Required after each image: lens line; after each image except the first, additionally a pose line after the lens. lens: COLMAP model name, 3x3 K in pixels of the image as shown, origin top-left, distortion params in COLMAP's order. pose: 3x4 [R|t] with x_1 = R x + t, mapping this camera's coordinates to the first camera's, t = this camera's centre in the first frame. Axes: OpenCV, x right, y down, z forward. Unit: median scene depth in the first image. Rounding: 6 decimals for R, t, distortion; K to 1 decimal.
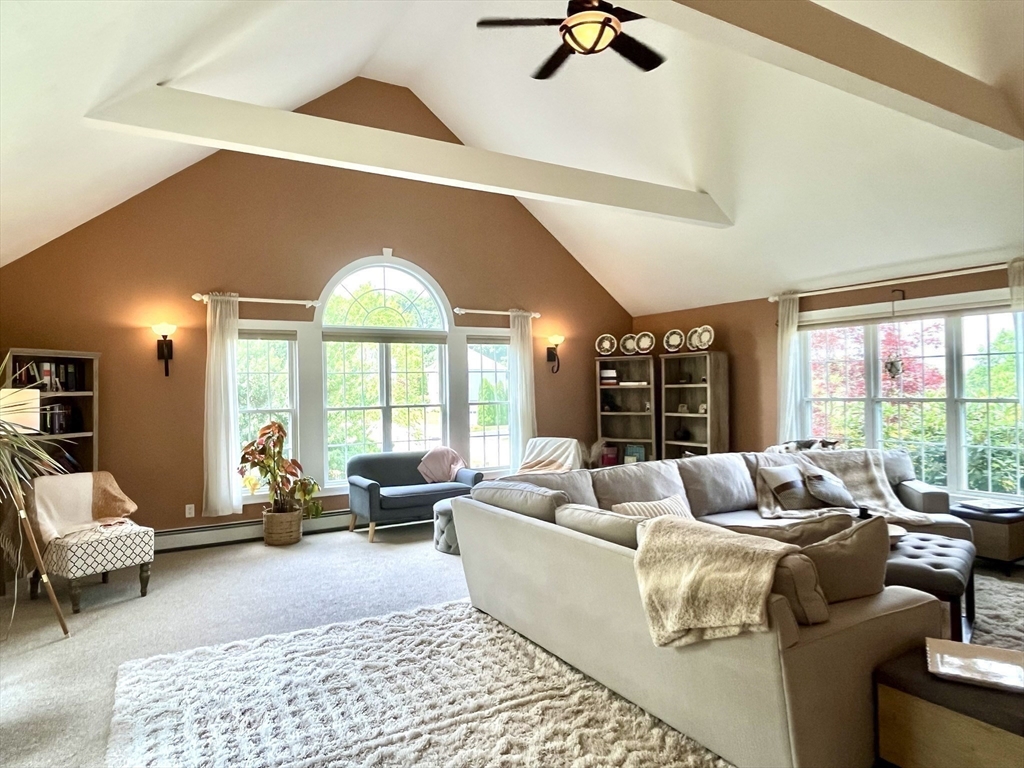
lens RADIAL K [[646.8, 0, 512.0], [0, 646.8, 384.0], [0, 0, 1]] dist [-0.000530, -0.000244]
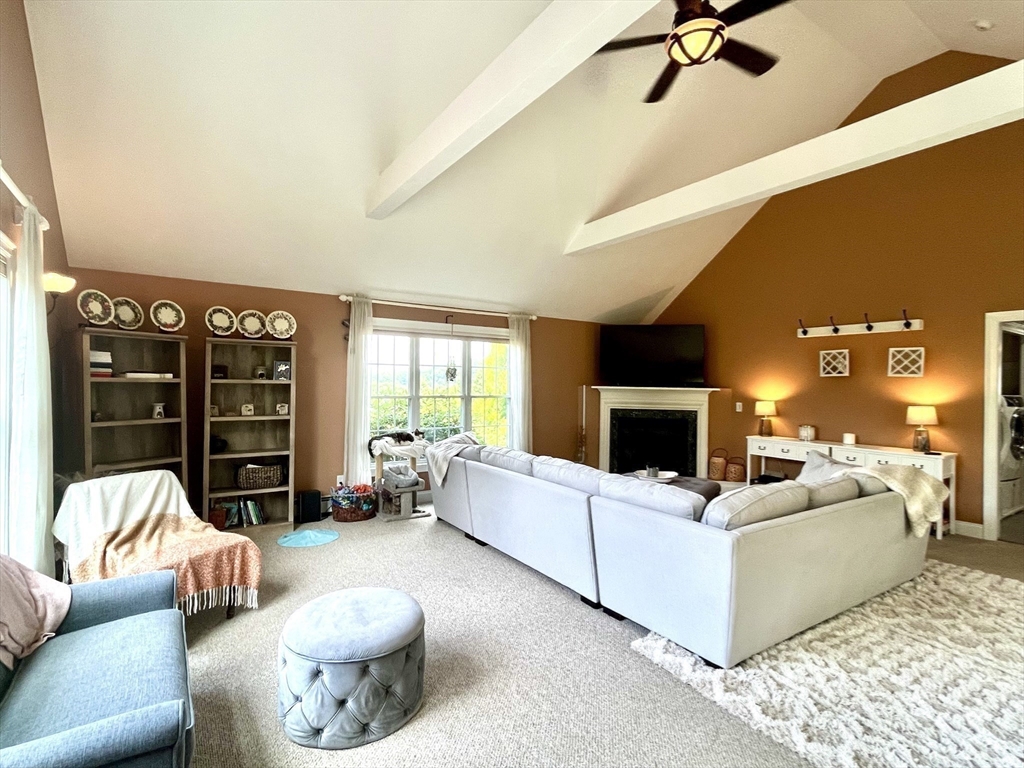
lens RADIAL K [[512.0, 0, 512.0], [0, 512.0, 384.0], [0, 0, 1]] dist [-0.000837, -0.000095]
pose [[-0.046637, 0.020164, 0.998708, -0.359536], [-0.015788, 0.999656, -0.020920, 0.013424], [-0.998787, -0.016743, -0.046303, 0.687396]]
